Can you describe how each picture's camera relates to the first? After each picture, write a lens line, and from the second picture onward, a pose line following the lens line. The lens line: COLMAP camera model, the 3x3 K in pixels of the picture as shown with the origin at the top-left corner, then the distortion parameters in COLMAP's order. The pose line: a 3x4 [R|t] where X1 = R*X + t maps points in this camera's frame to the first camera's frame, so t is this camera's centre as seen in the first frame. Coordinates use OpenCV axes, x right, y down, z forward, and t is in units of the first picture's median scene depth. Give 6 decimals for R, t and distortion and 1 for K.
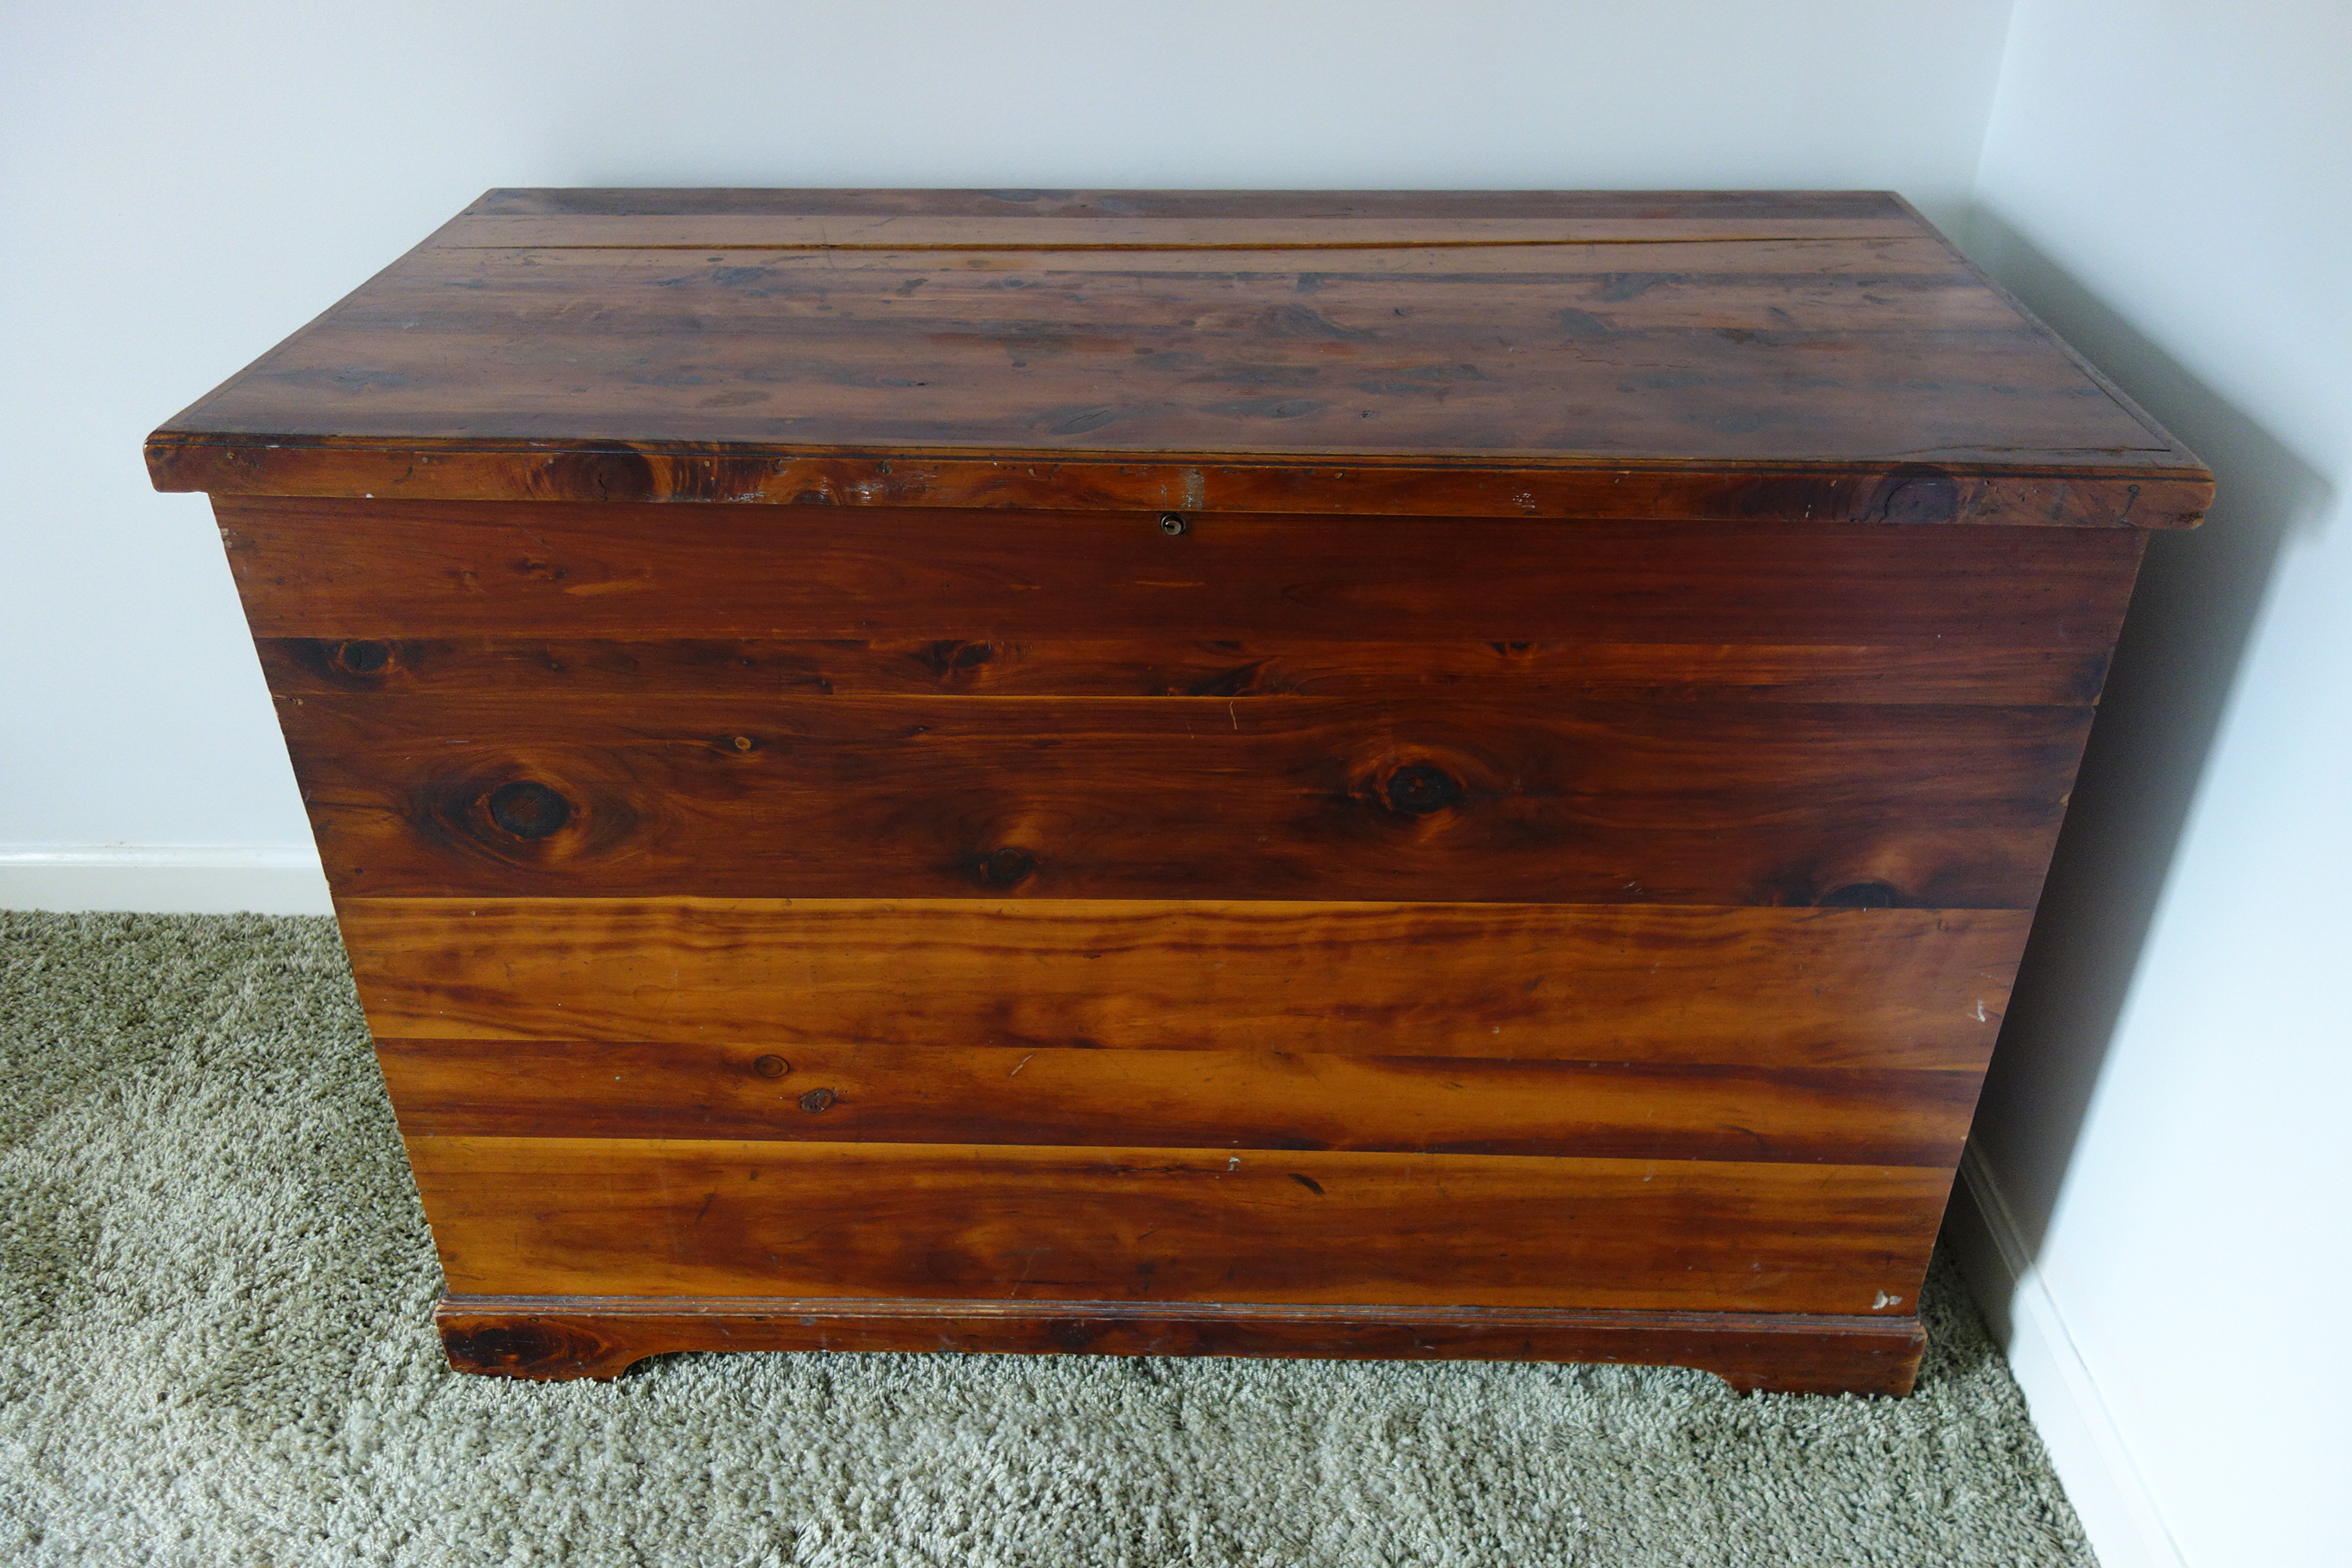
lens RADIAL K [[1851.8, 0, 1176.0], [0, 1851.8, 784.0], [0, 0, 1]] dist [0.006256, 0.002951]
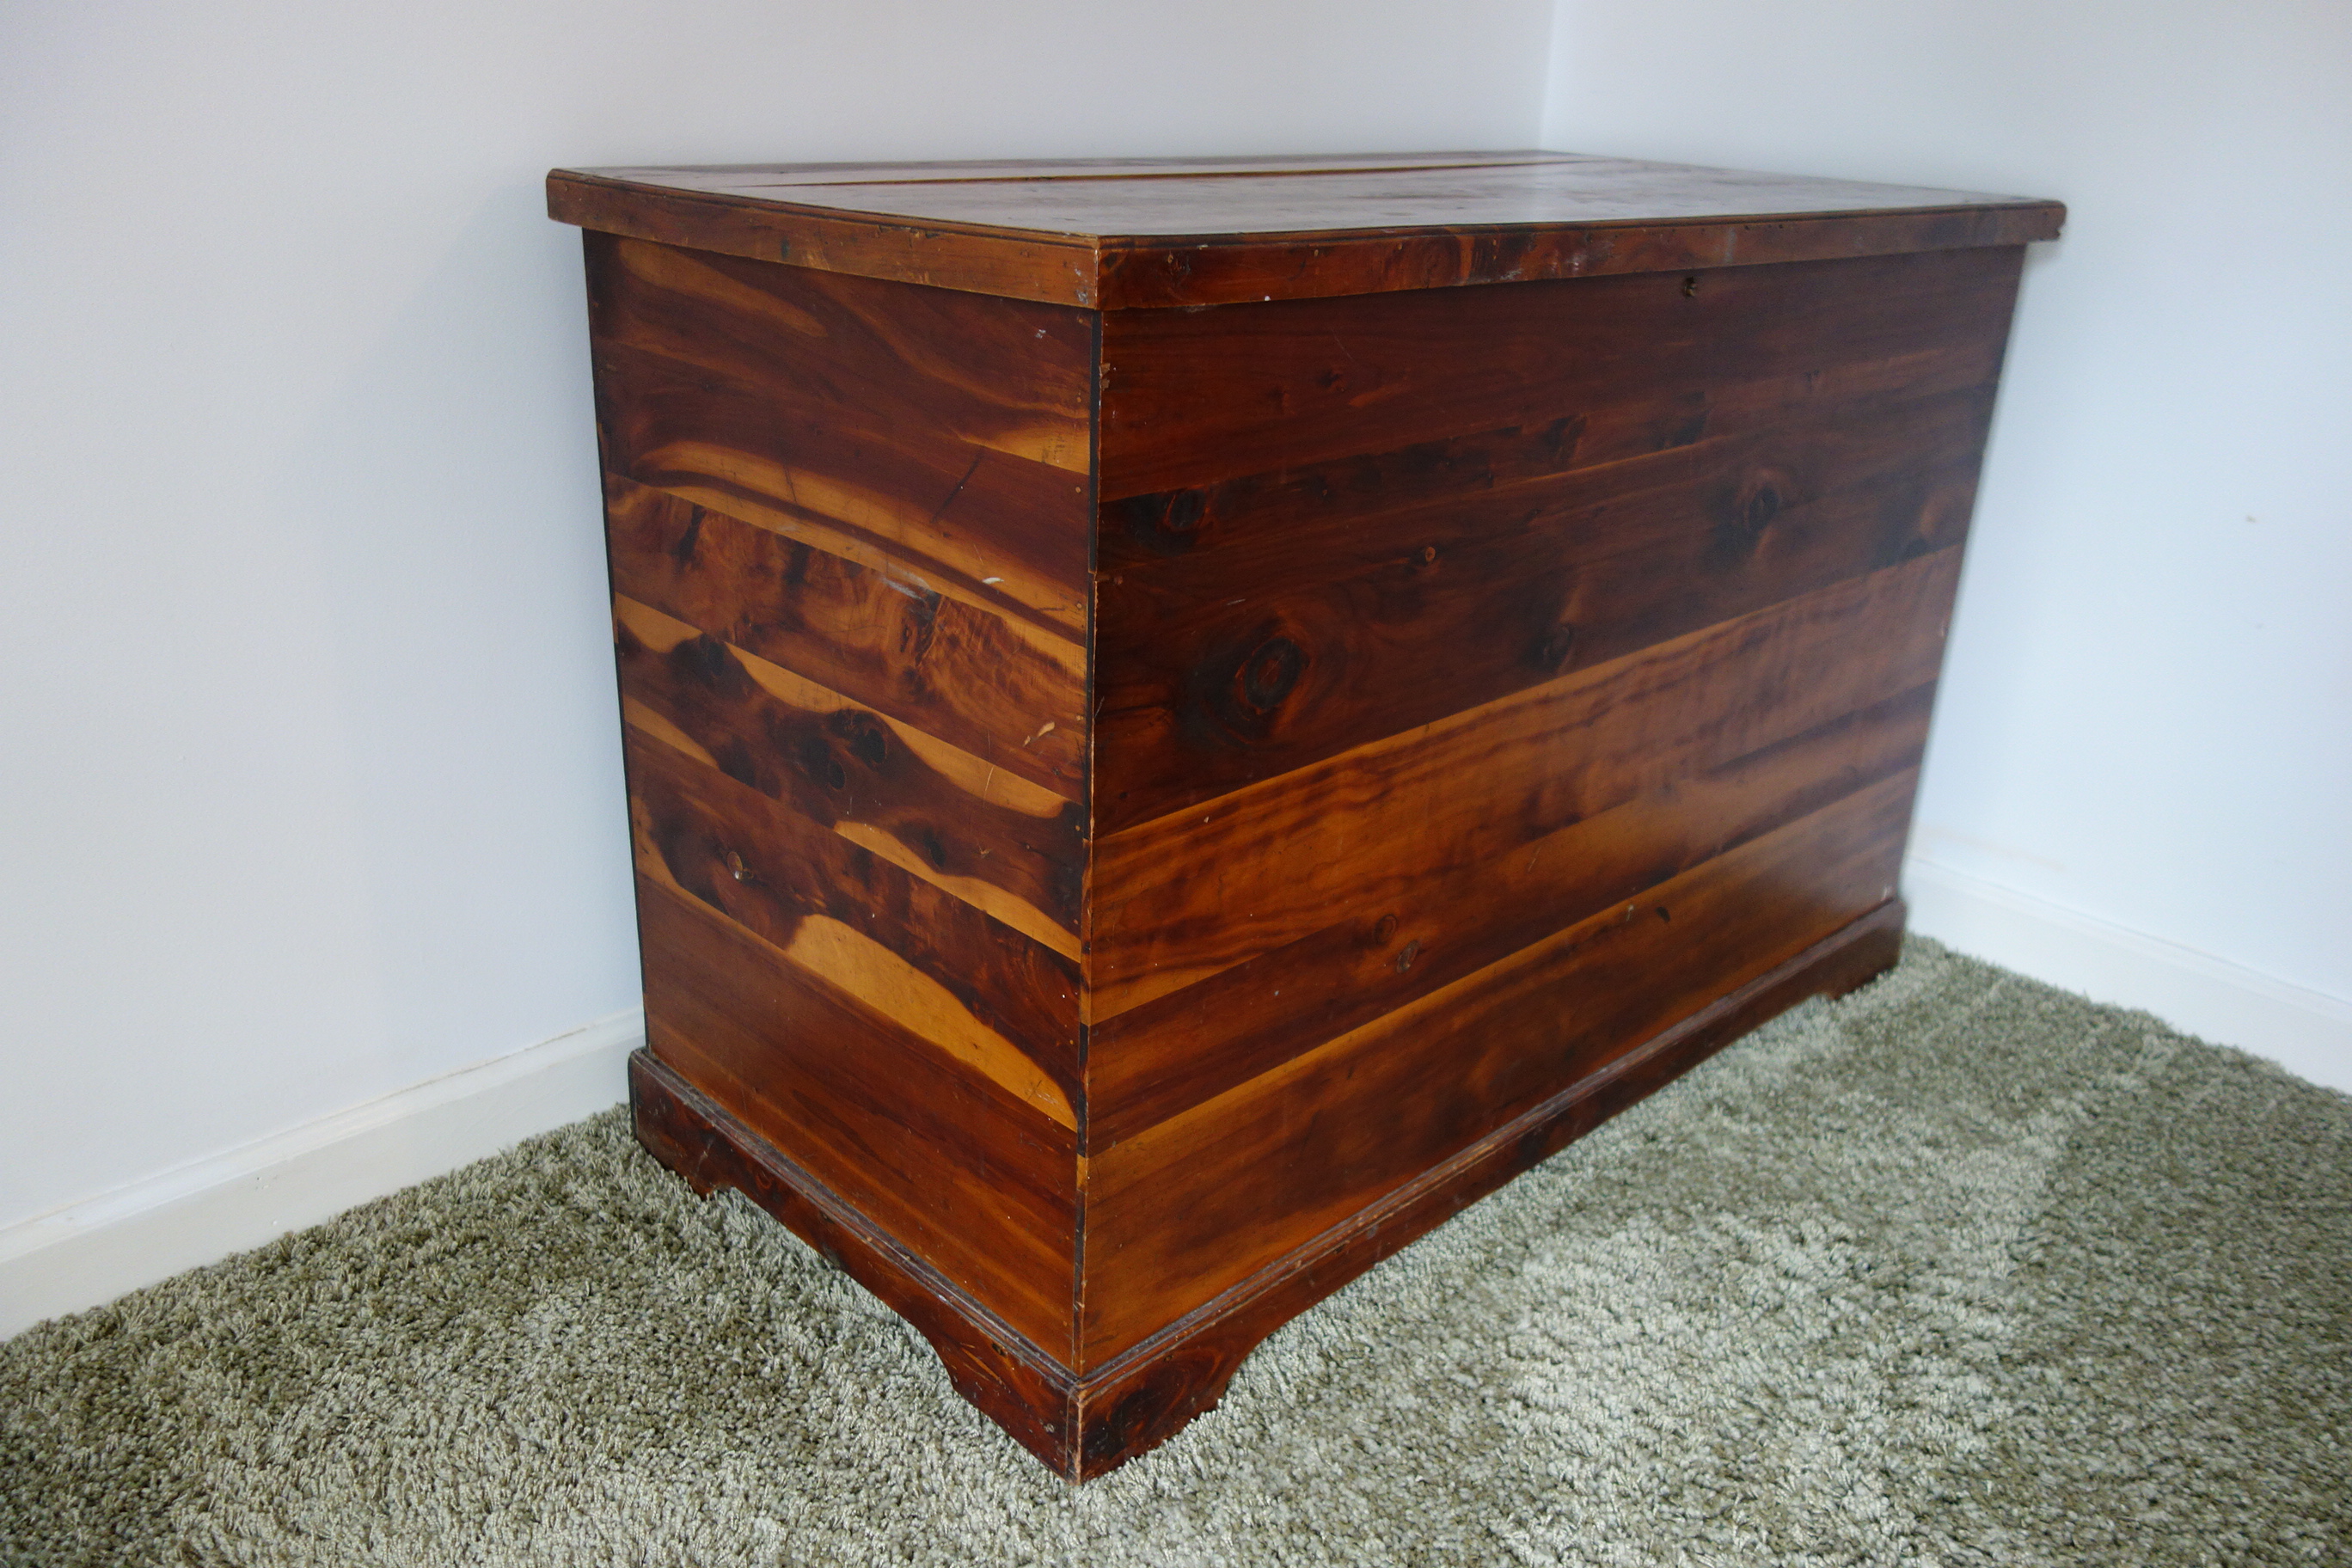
lens RADIAL K [[1851.8, 0, 1176.0], [0, 1851.8, 784.0], [0, 0, 1]] dist [0.006256, 0.002951]
pose [[0.704402, -0.236606, 0.669205, -0.906443], [0.342068, 0.939259, -0.027972, 0.067484], [-0.621938, 0.248617, 0.742551, 0.309922]]
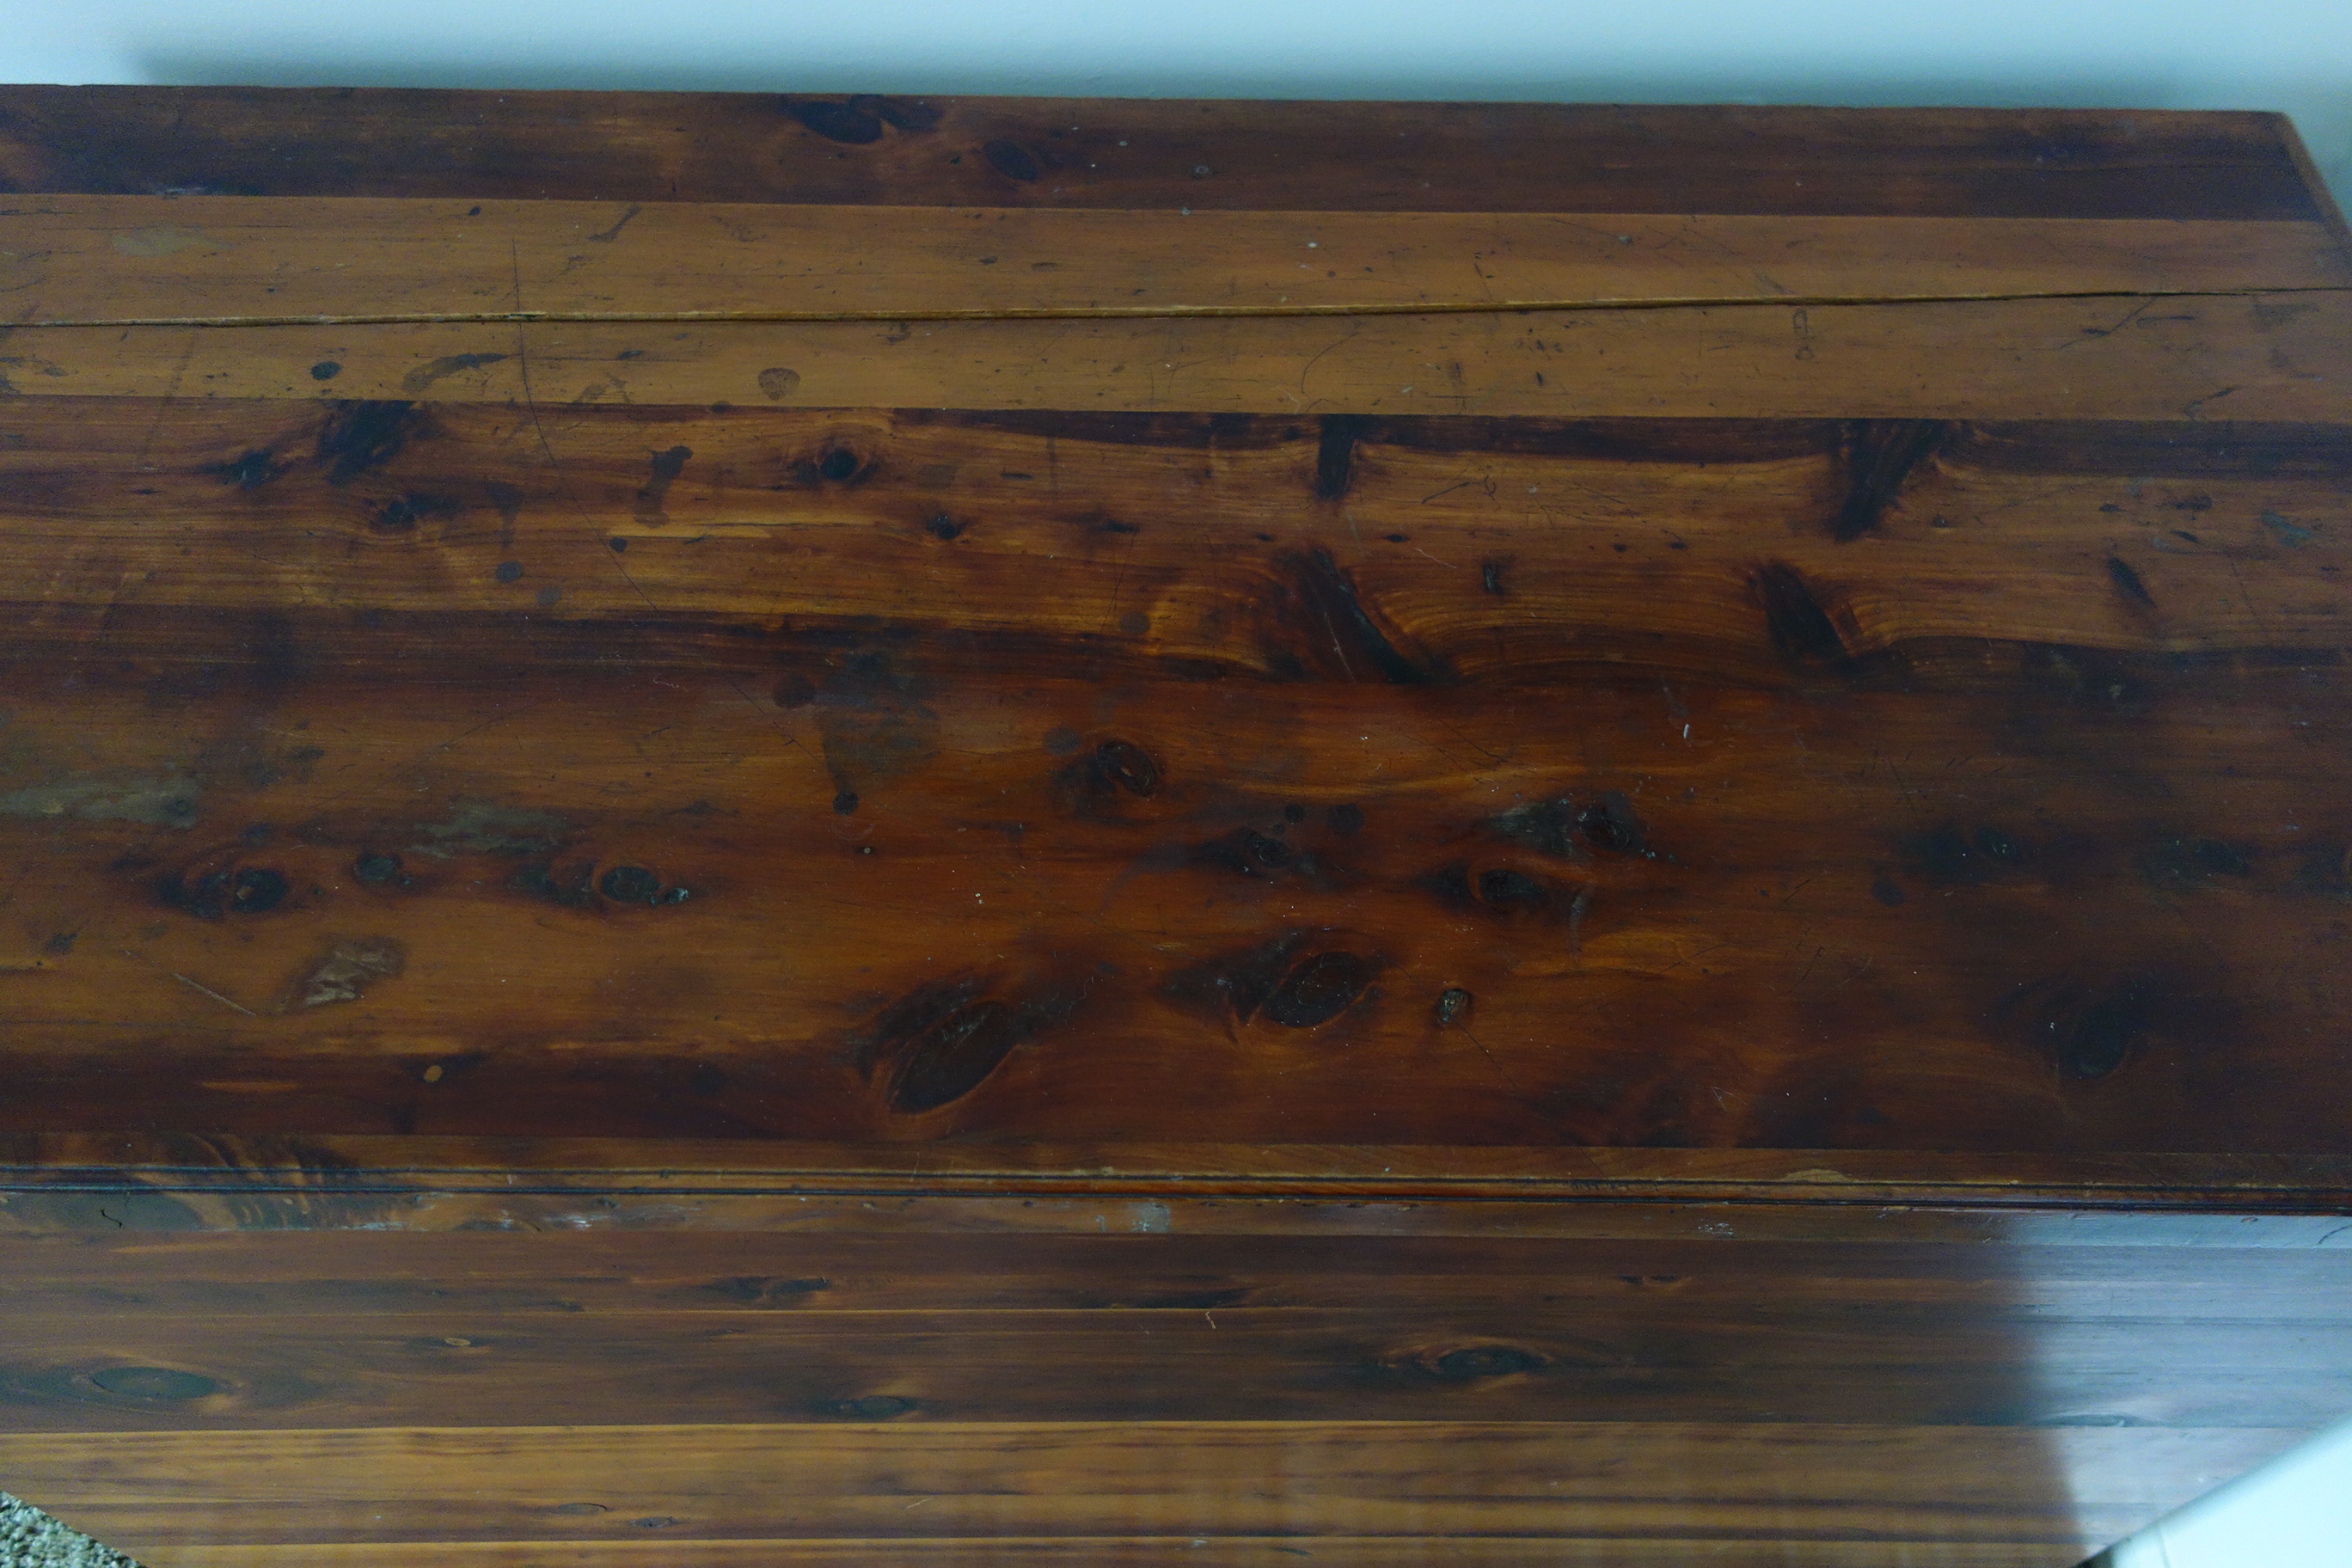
lens RADIAL K [[1851.8, 0, 1176.0], [0, 1851.8, 784.0], [0, 0, 1]] dist [0.006256, 0.002951]
pose [[0.999419, -0.010679, 0.032373, -0.000367], [-0.002790, 0.920851, 0.389904, -0.396113], [-0.033974, -0.389768, 0.920286, 0.404100]]
